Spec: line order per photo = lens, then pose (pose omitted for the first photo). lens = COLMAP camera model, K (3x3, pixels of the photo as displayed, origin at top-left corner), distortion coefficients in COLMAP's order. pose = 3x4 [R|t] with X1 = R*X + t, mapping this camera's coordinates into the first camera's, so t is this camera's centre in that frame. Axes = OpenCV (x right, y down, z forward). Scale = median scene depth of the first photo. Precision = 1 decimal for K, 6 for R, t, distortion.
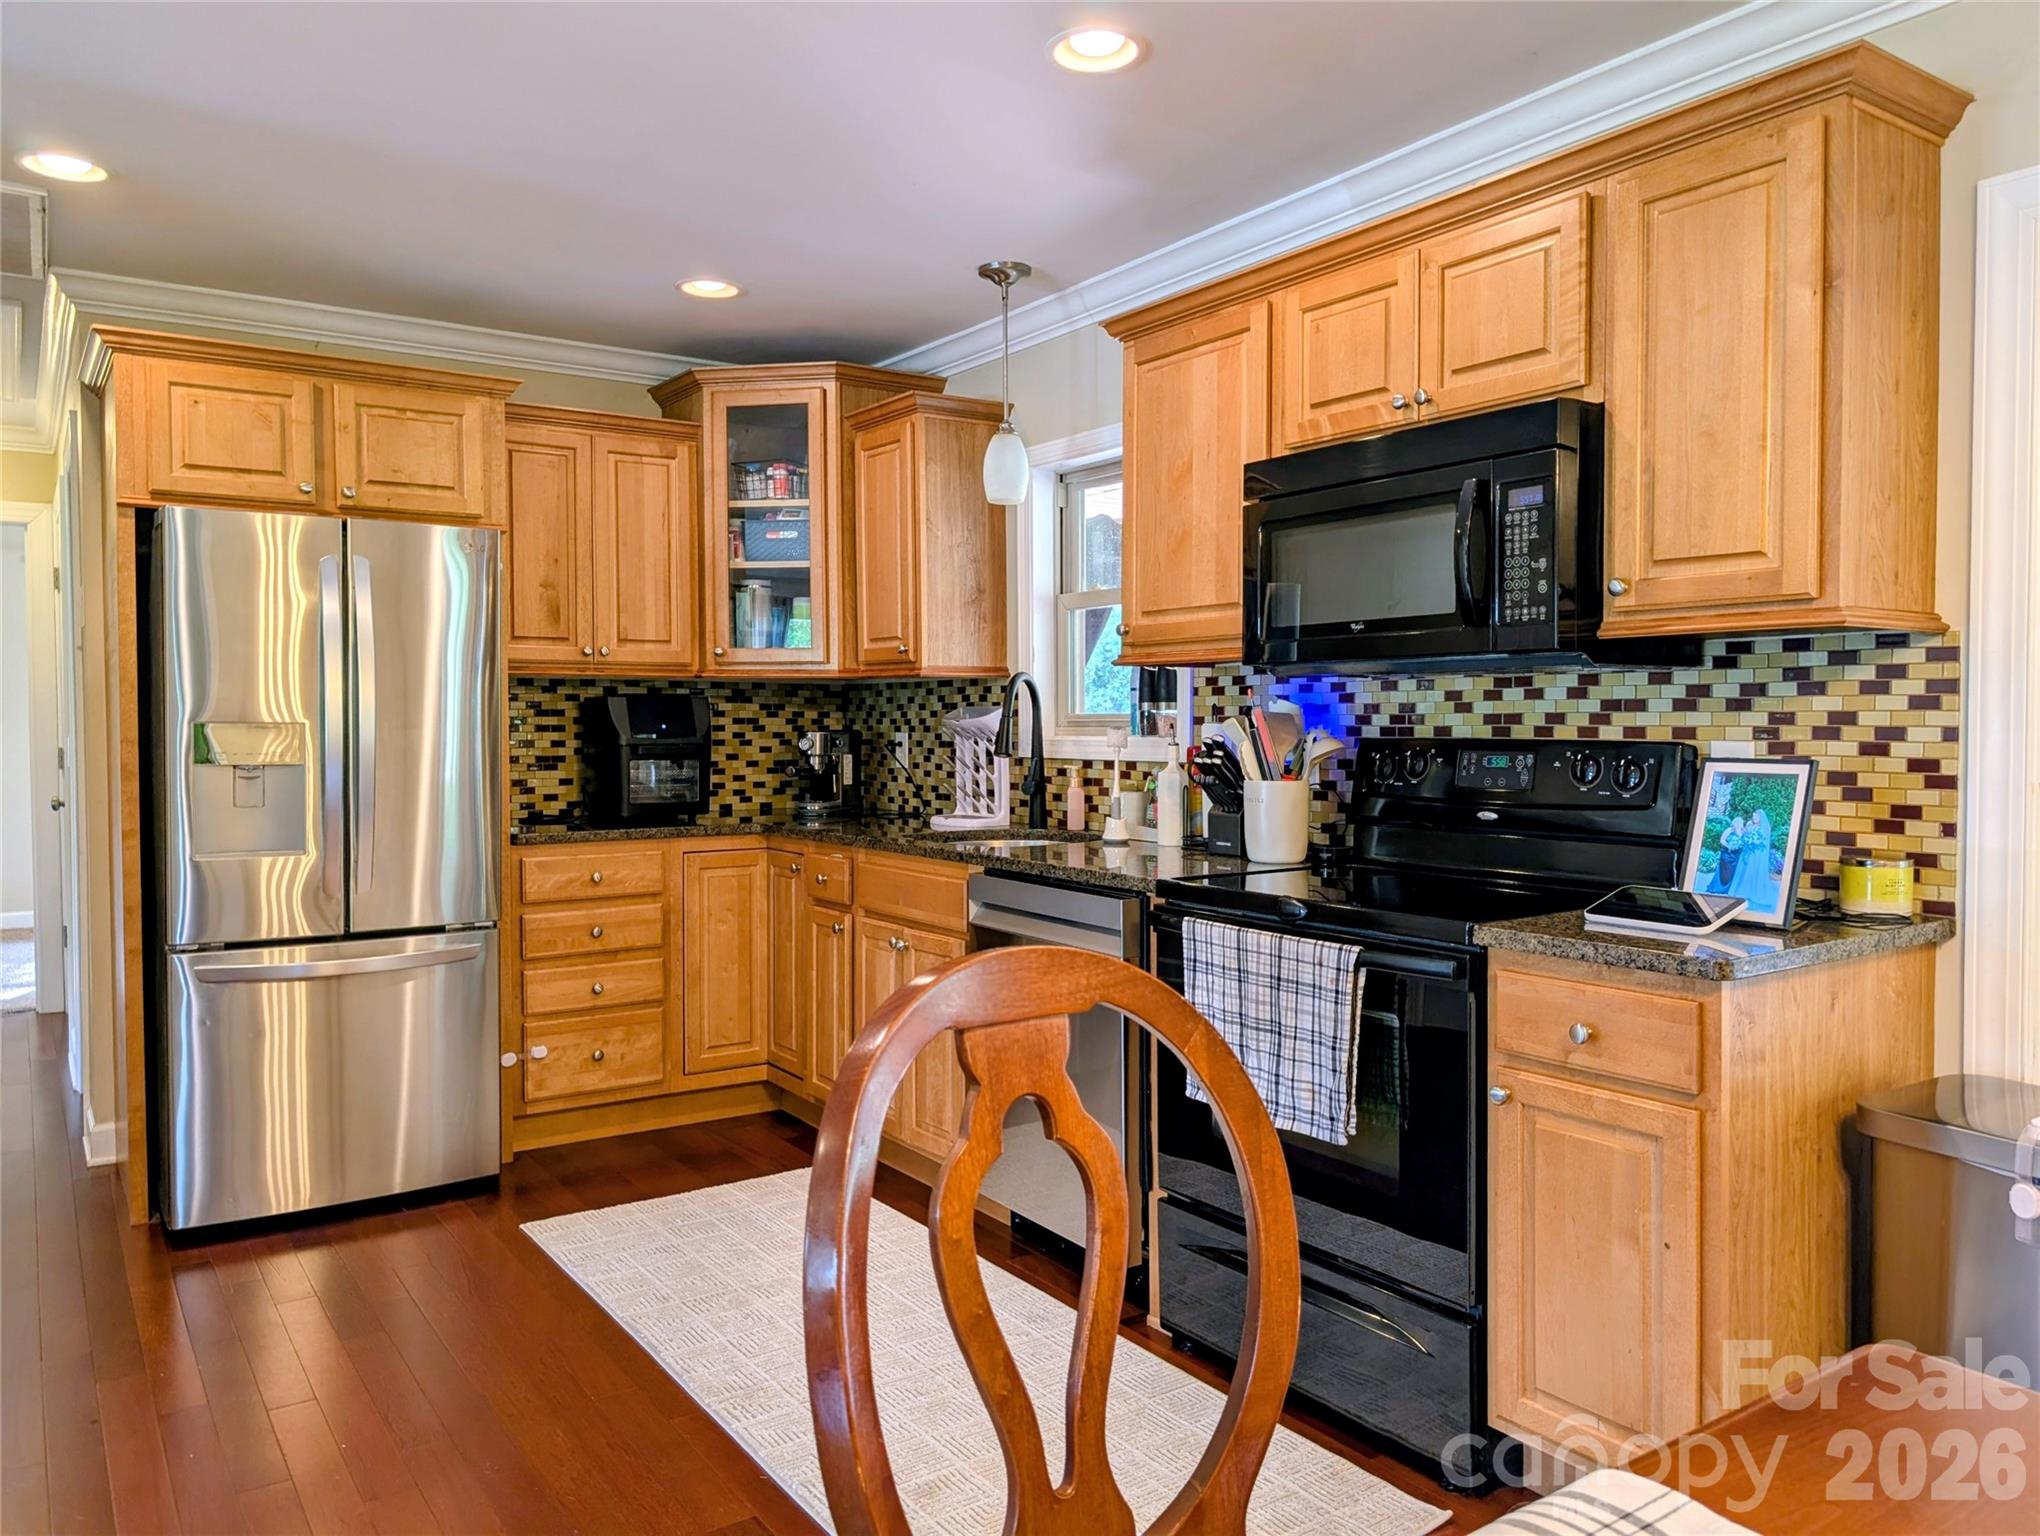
lens RADIAL K [[1460.9, 0, 1020.7], [0, 1460.9, 760.1], [0, 0, 1]] dist [0.037893, -0.050129]
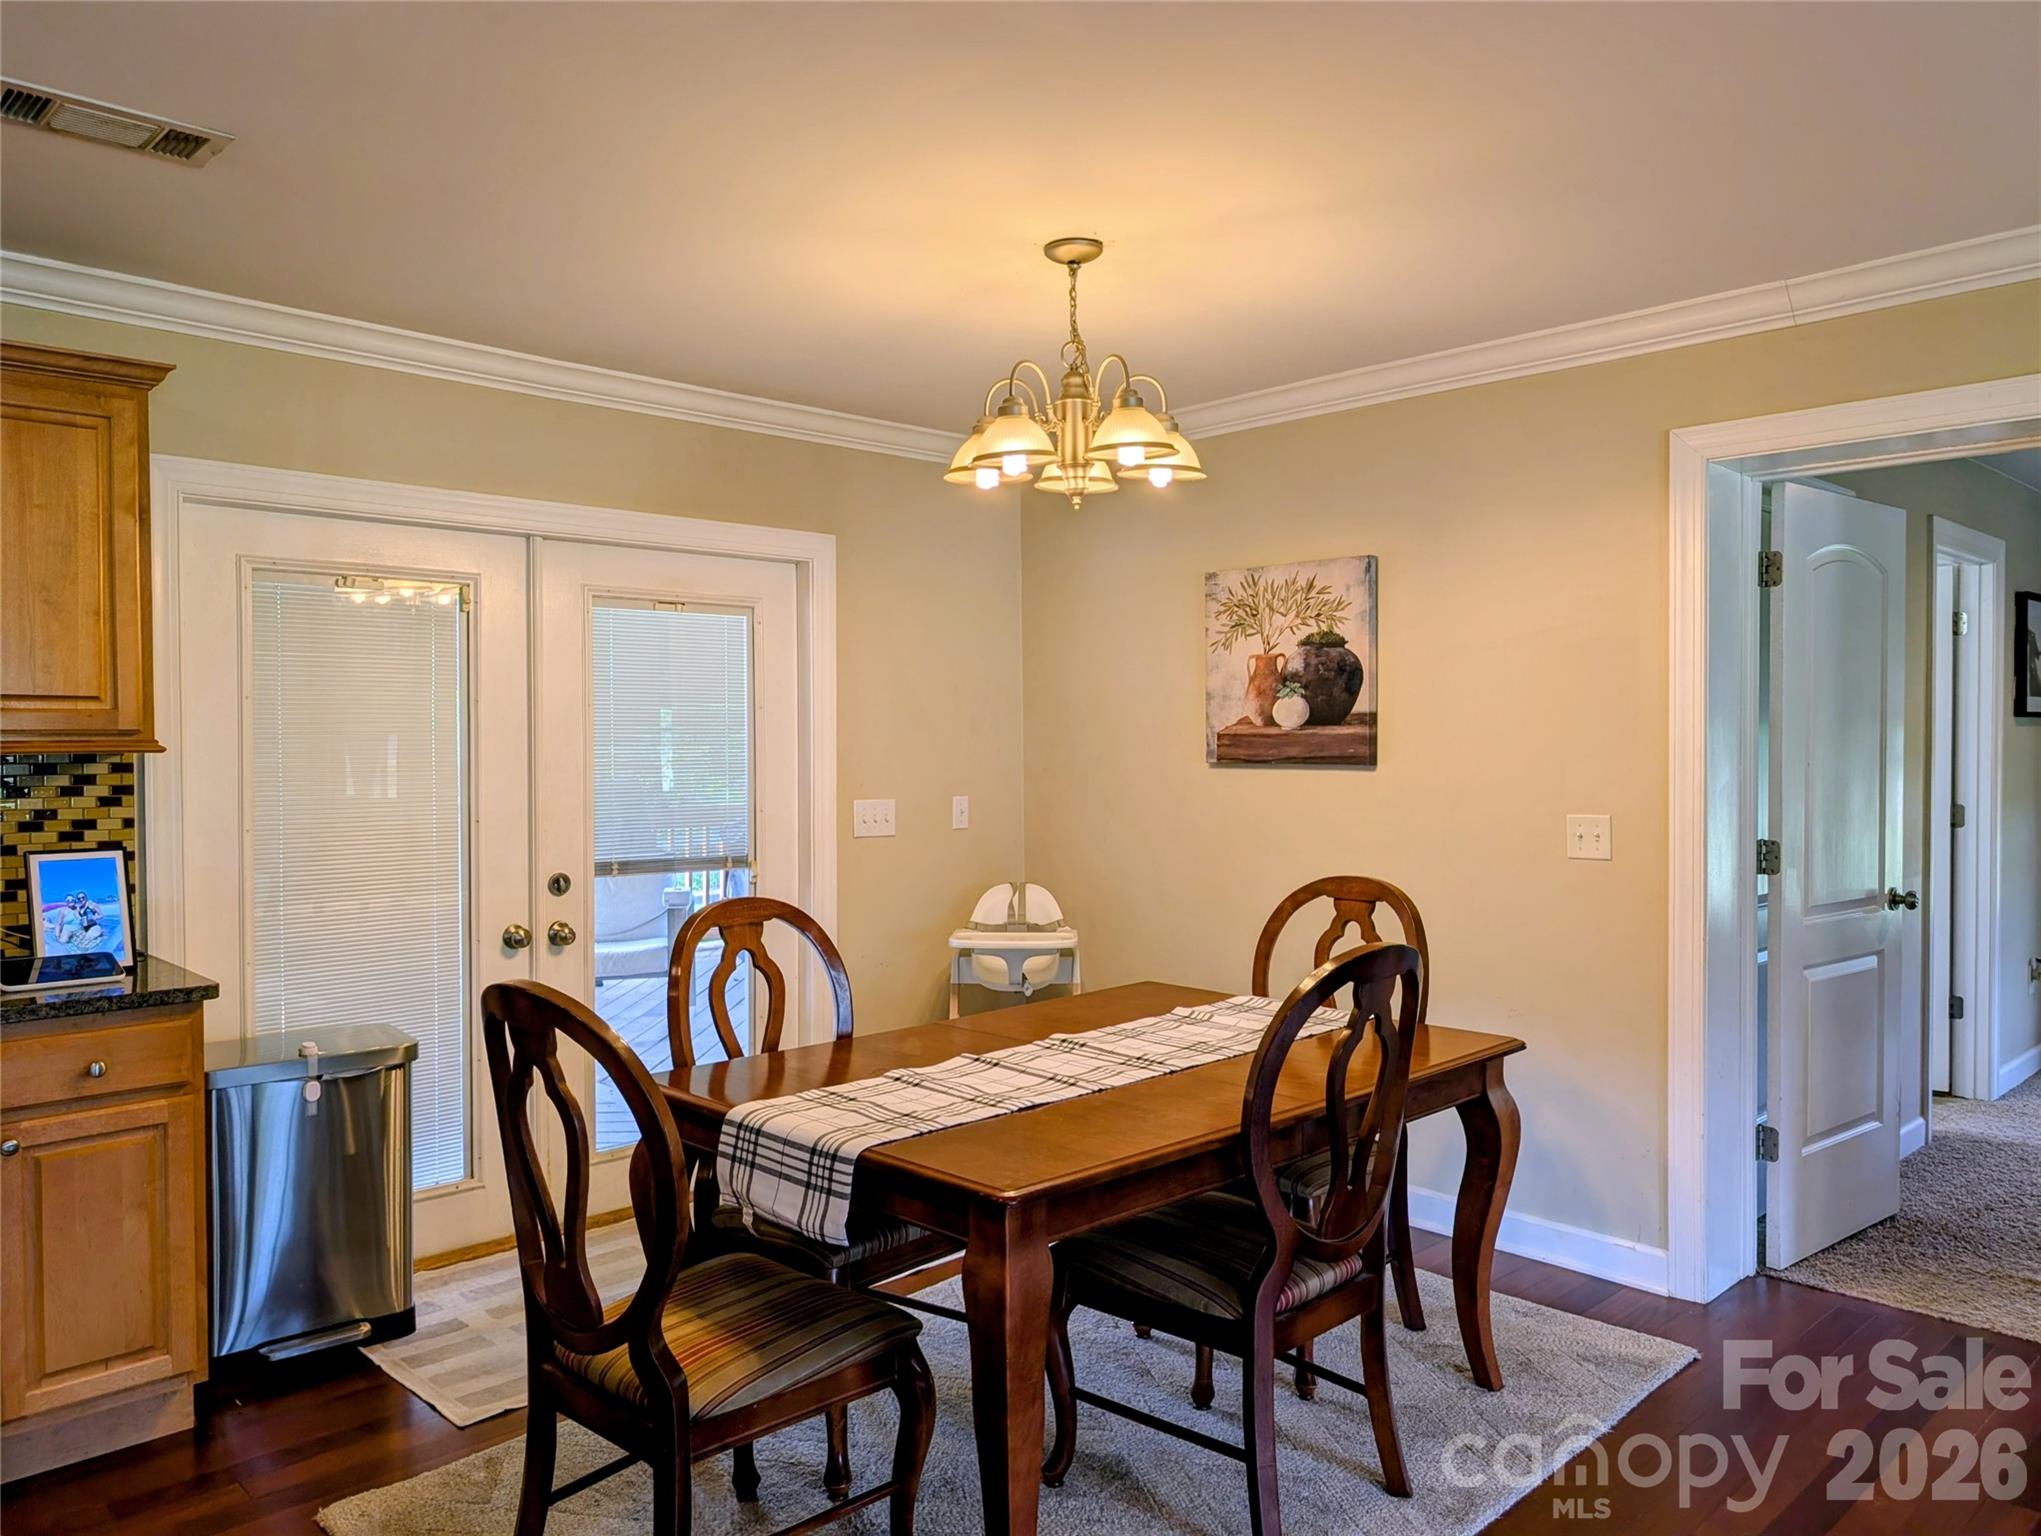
lens RADIAL K [[1461.6, 0, 1021.2], [0, 1461.6, 760.1], [0, 0, 1]] dist [0.037893, -0.050129]
pose [[-0.167064, -0.009393, 0.985901, -0.516569], [0.034608, 0.999283, 0.015385, -0.039038], [-0.985339, 0.036691, -0.166619, 0.203328]]
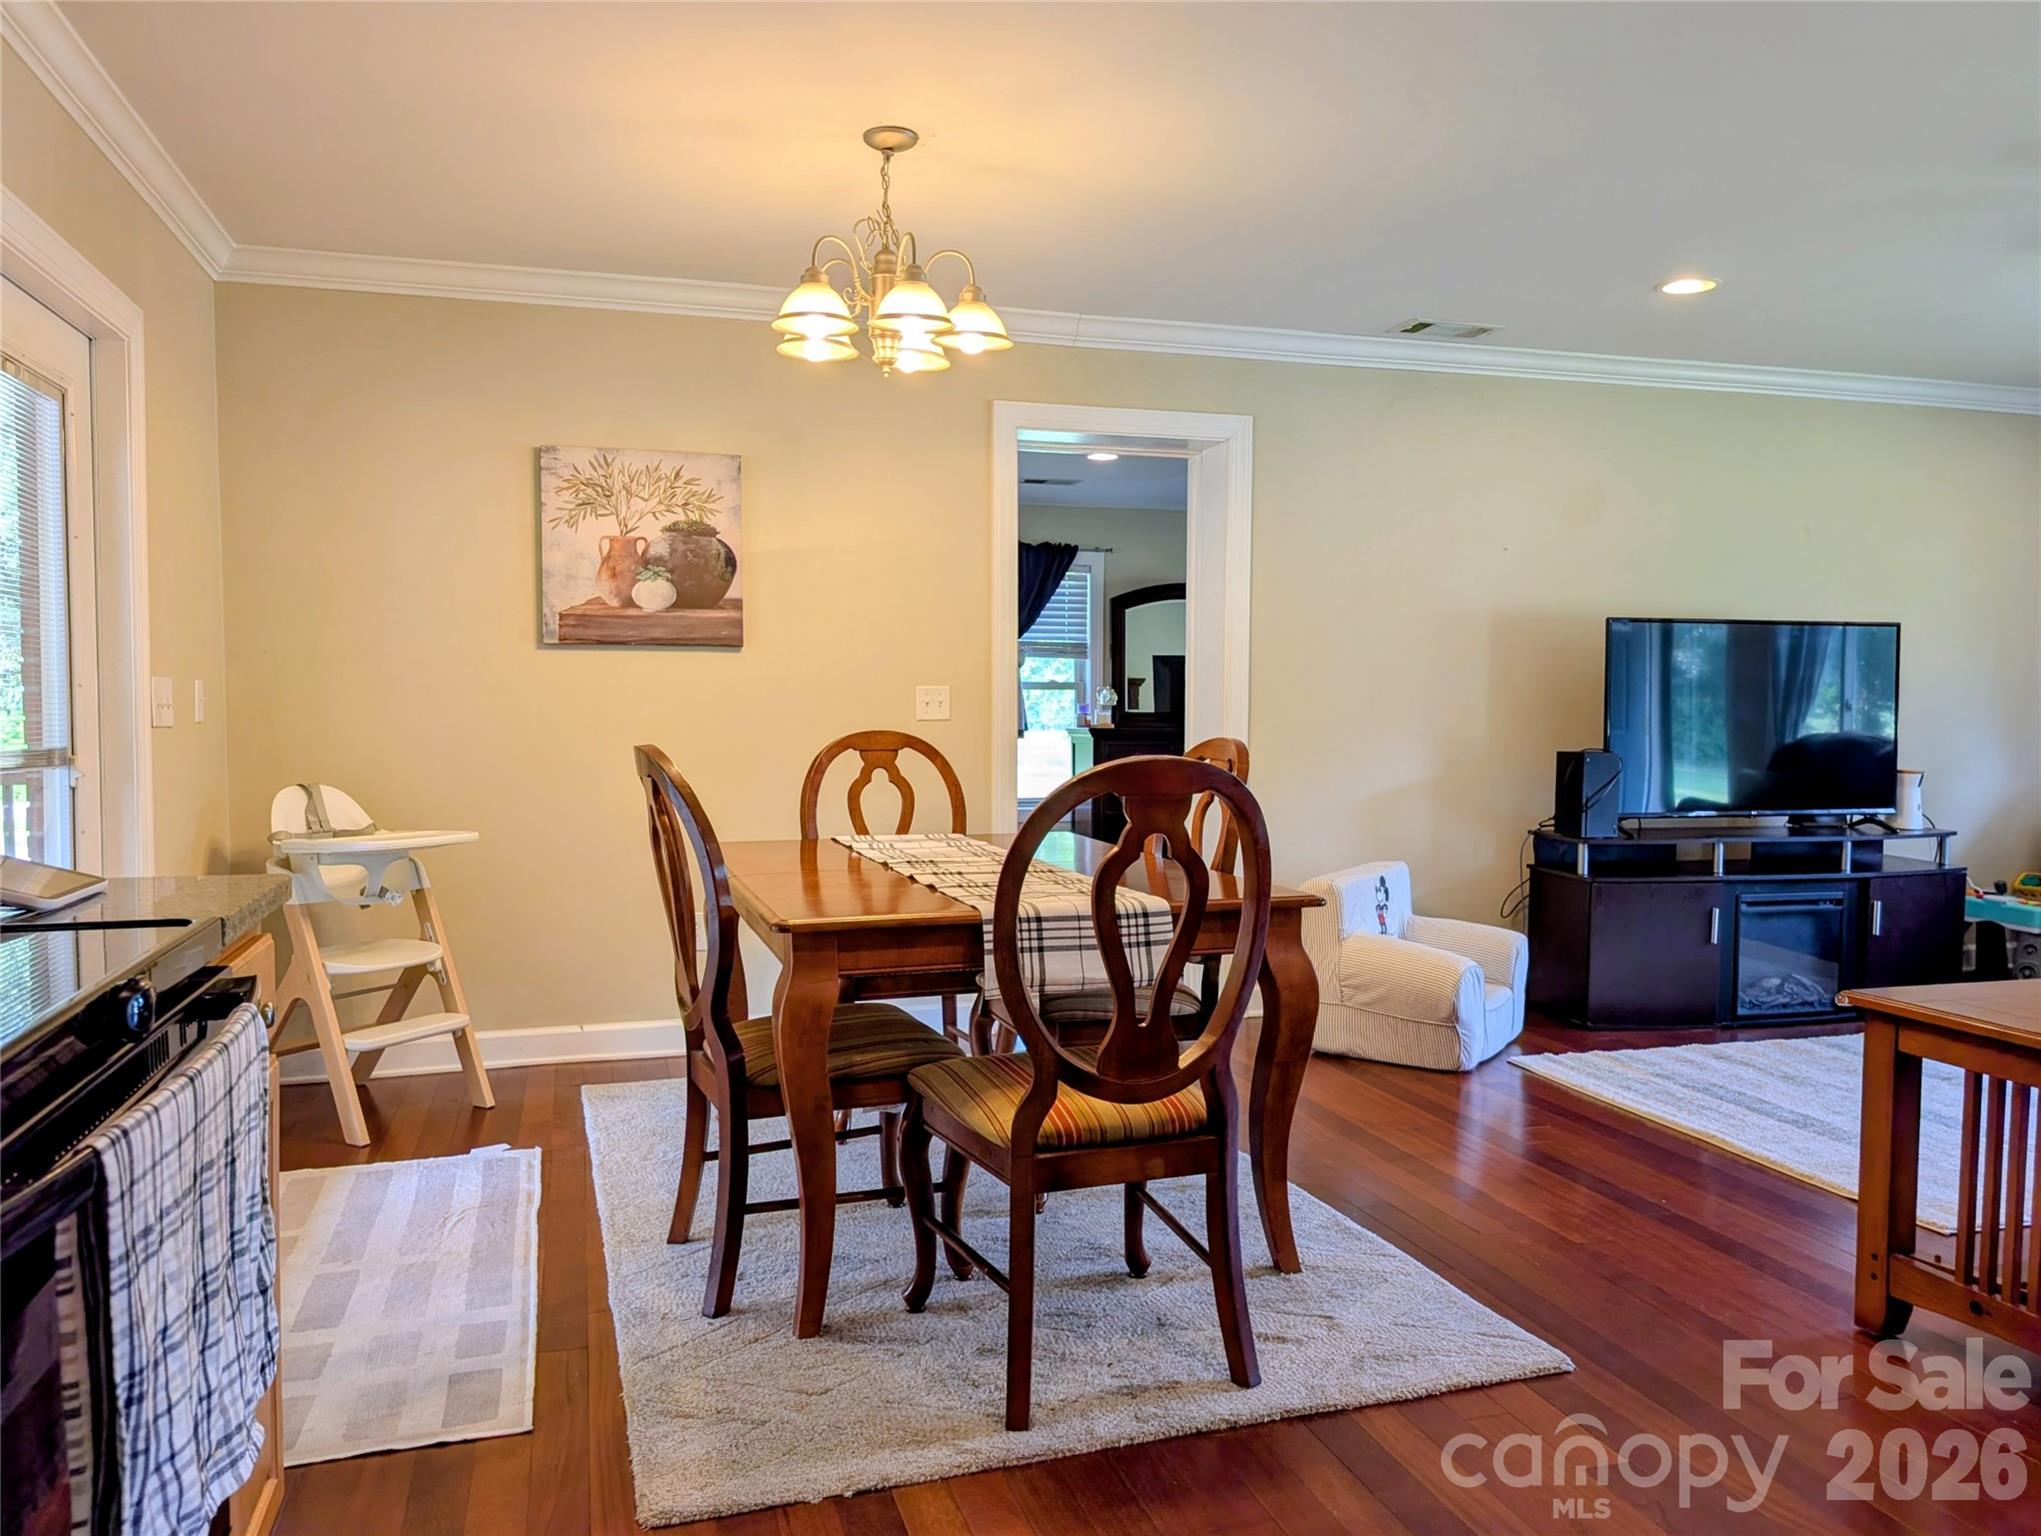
lens RADIAL K [[1477.0, 0, 1020.5], [0, 1477.0, 768.0], [0, 0, 1]] dist [0.009419, -0.007847]
pose [[-0.953024, -0.011474, 0.302676, -0.110868], [0.009297, 0.997703, 0.067096, 0.006919], [-0.302751, 0.066758, -0.950729, 0.809802]]
